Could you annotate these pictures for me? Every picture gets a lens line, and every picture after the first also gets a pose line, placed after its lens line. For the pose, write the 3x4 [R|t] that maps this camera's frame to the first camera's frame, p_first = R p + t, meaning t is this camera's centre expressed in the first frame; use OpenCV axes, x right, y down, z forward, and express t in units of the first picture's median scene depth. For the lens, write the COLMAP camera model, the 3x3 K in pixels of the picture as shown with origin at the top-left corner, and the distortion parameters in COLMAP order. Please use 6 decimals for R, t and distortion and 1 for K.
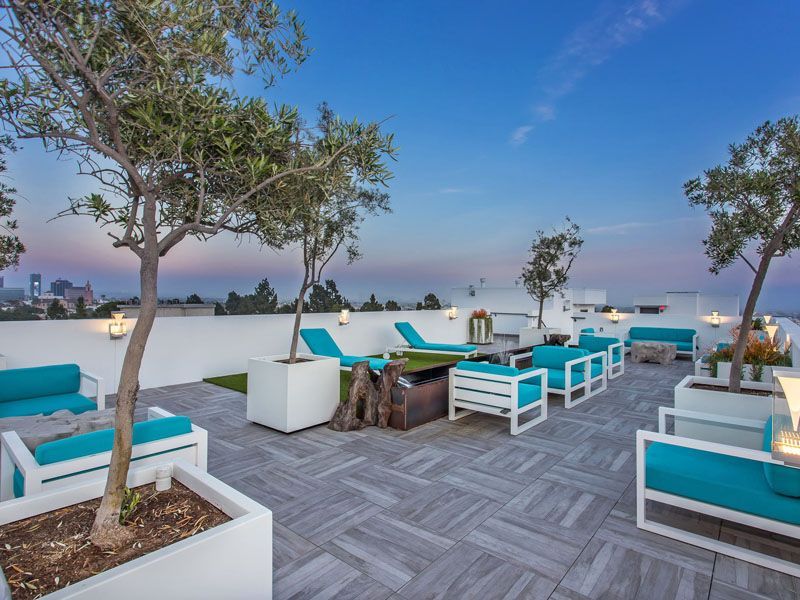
lens RADIAL K [[428.0, 0, 389.4], [0, 428.0, 290.5], [0, 0, 1]] dist [-0.030141, 0.000997]
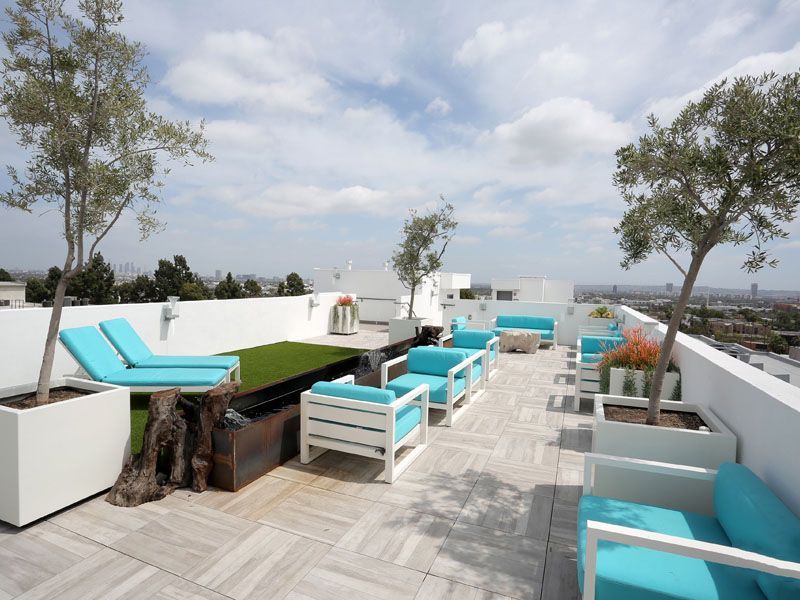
lens RADIAL K [[428.0, 0, 389.4], [0, 428.0, 290.5], [0, 0, 1]] dist [-0.030141, 0.000997]
pose [[0.952008, 0.002236, 0.306064, 0.059969], [-0.017837, 0.998679, 0.048188, -0.023974], [-0.305552, -0.051335, 0.950791, 0.280140]]
